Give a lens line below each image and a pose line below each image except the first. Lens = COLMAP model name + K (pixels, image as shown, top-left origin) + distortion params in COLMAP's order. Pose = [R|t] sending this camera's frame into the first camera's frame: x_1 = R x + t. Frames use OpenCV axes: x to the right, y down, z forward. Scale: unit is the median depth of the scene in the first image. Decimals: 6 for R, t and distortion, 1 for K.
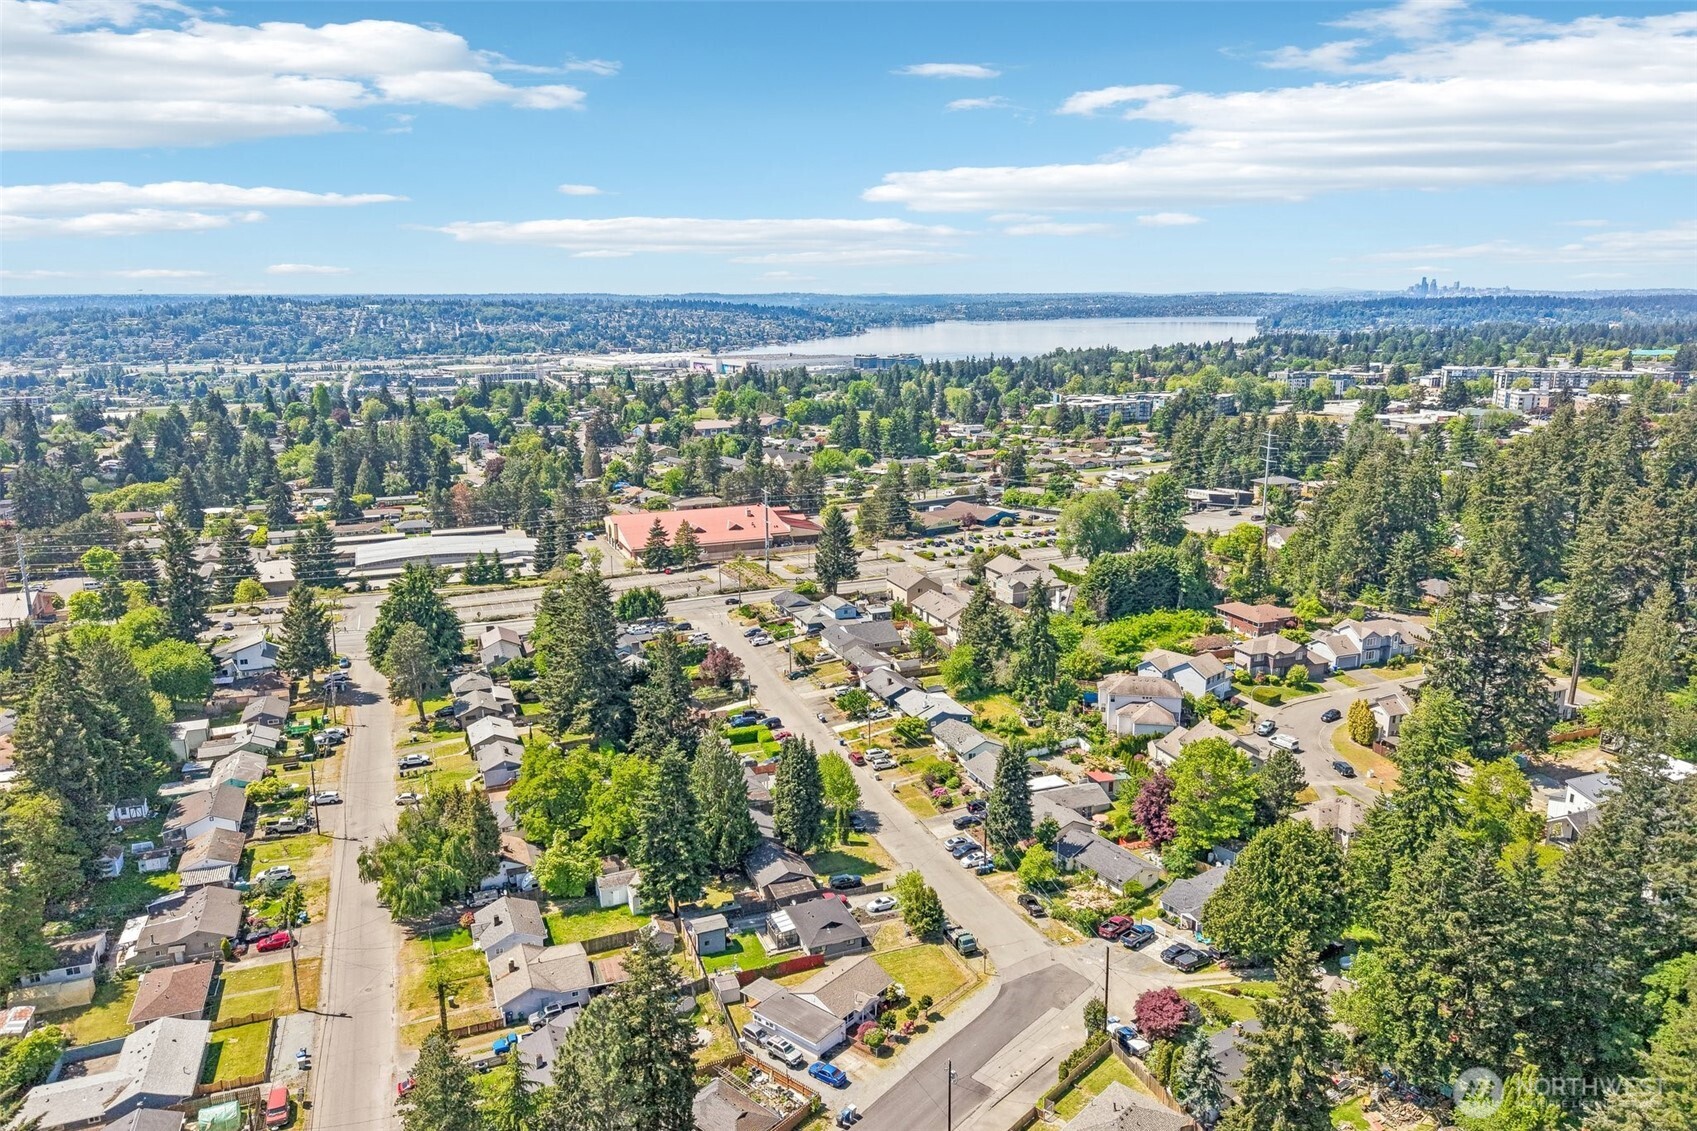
lens RADIAL K [[1187.2, 0, 849.2], [0, 1187.2, 572.2], [0, 0, 1]] dist [0.027836, -0.032044]
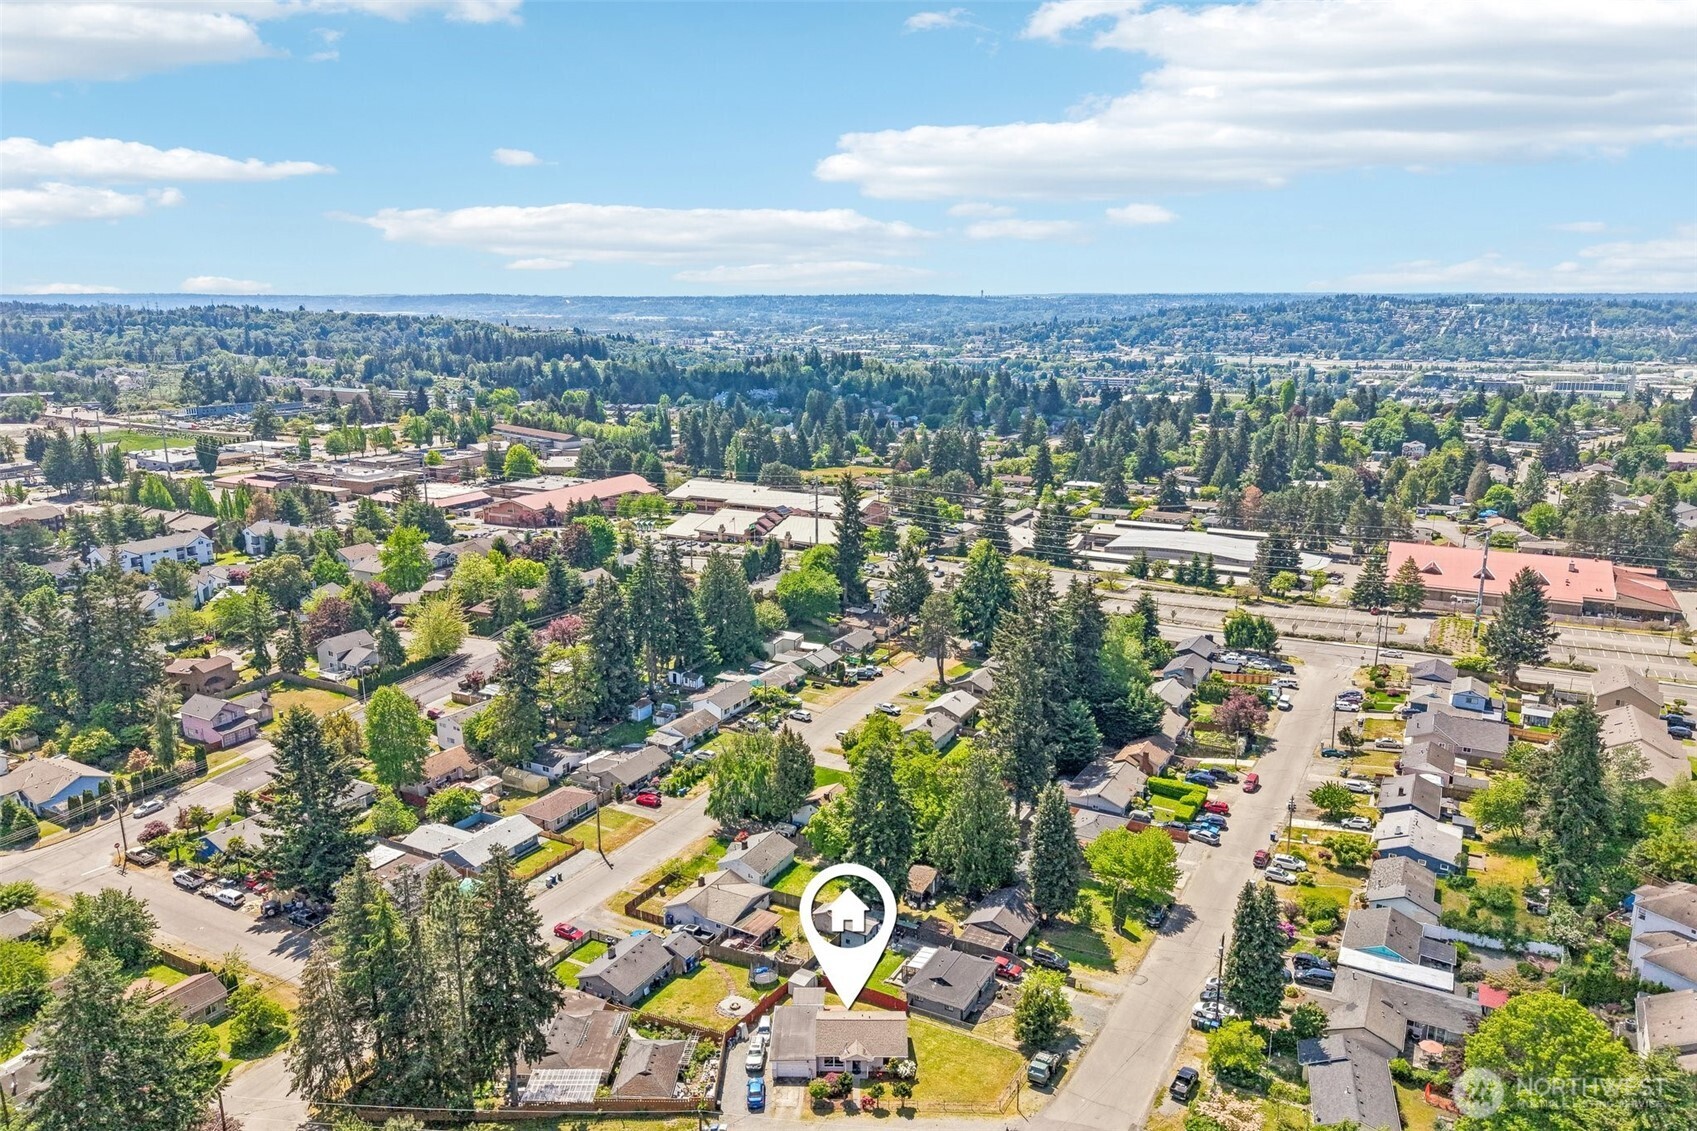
lens RADIAL K [[1187.2, 0, 851.8], [0, 1187.2, 555.5], [0, 0, 1]] dist [0.027836, -0.032044]
pose [[0.630925, 0.173722, -0.756144, 0.348623], [-0.182787, 0.980458, 0.072741, -0.046965], [0.754004, 0.092319, 0.650350, 0.195260]]
